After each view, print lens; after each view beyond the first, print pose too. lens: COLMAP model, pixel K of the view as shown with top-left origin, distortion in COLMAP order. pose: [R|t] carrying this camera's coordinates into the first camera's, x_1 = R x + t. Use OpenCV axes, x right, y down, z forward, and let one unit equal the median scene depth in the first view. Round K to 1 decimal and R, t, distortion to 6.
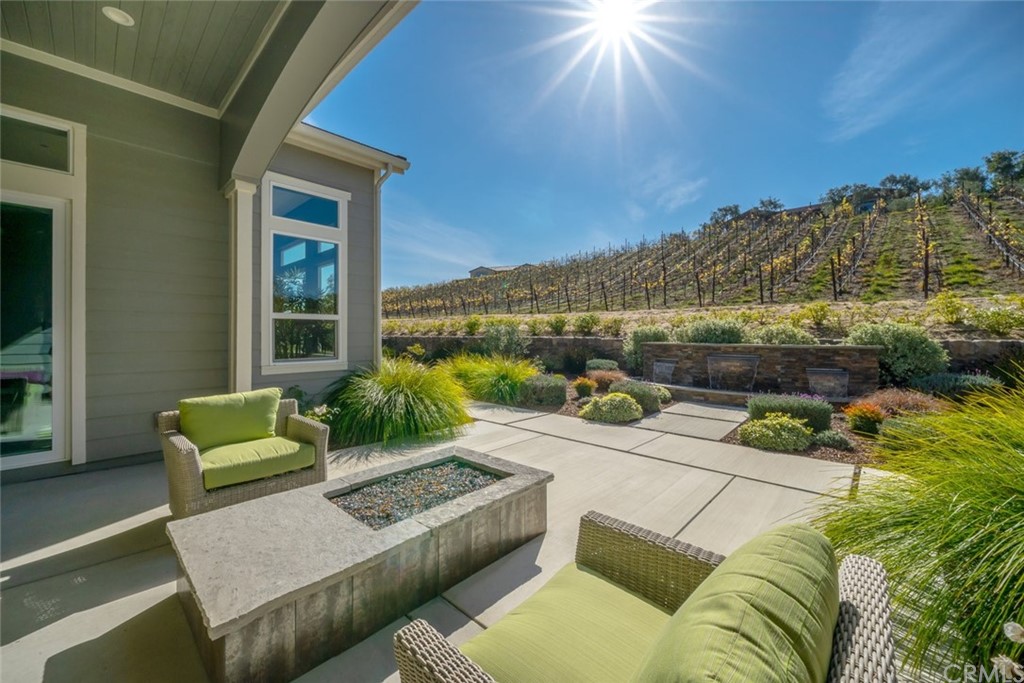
lens RADIAL K [[383.0, 0, 512.1], [0, 383.0, 339.8], [0, 0, 1]] dist [-0.003149, -0.000054]
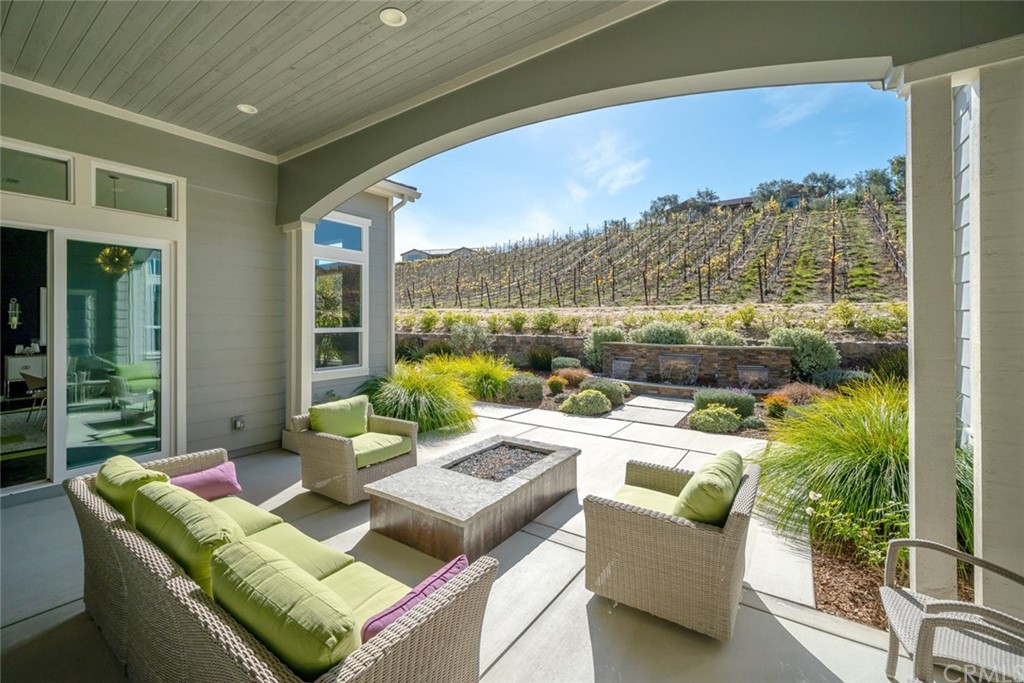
lens RADIAL K [[424.5, 0, 501.3], [0, 424.5, 325.3], [0, 0, 1]] dist [0.001196, -0.000138]
pose [[0.989561, 0.000858, 0.144112, -0.161058], [-0.000281, 0.999992, -0.004019, -0.047207], [-0.144114, 0.003937, 0.989553, -0.219956]]
